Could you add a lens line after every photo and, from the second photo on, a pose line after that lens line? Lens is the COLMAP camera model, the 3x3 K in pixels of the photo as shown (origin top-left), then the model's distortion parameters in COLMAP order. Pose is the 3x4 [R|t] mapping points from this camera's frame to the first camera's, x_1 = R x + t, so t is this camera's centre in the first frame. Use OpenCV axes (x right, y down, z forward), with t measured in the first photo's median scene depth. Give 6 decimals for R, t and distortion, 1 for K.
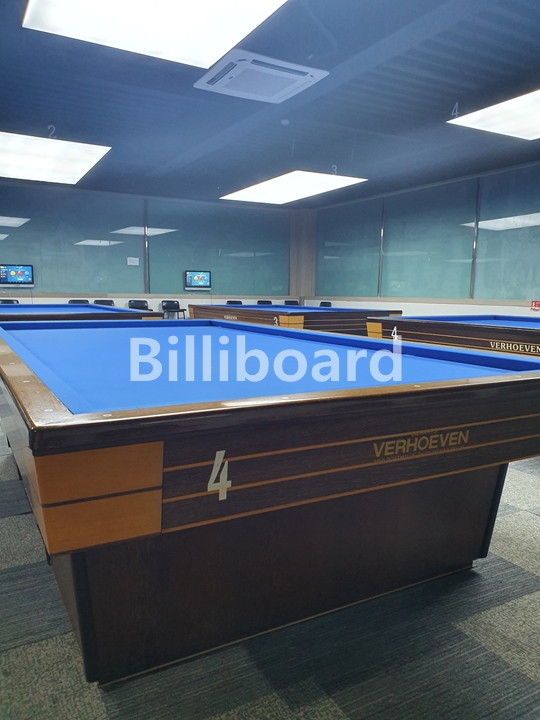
lens RADIAL K [[561.7, 0, 272.8], [0, 561.7, 346.4], [0, 0, 1]] dist [0.001151, -0.005803]
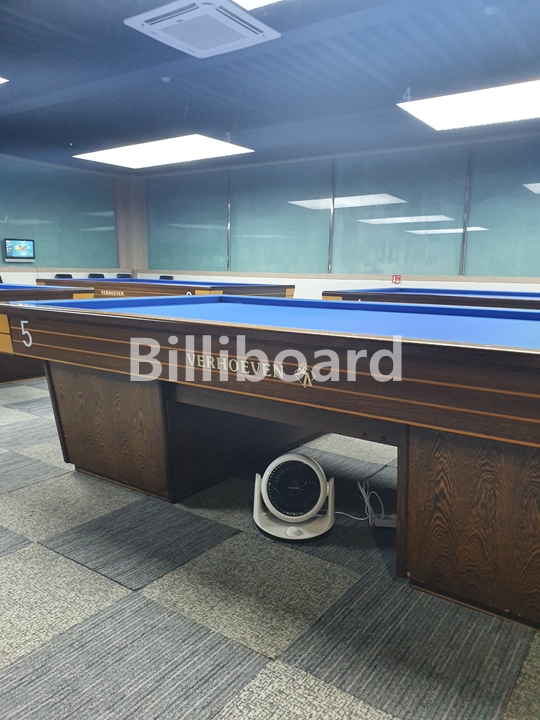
lens RADIAL K [[557.2, 0, 270.0], [0, 557.2, 360.0], [0, 0, 1]] dist [-0.005288, -0.008147]
pose [[0.906374, -0.063297, 0.417708, -0.169972], [0.032964, 0.996294, 0.079444, -0.005352], [-0.421189, -0.058237, 0.905101, 0.057563]]
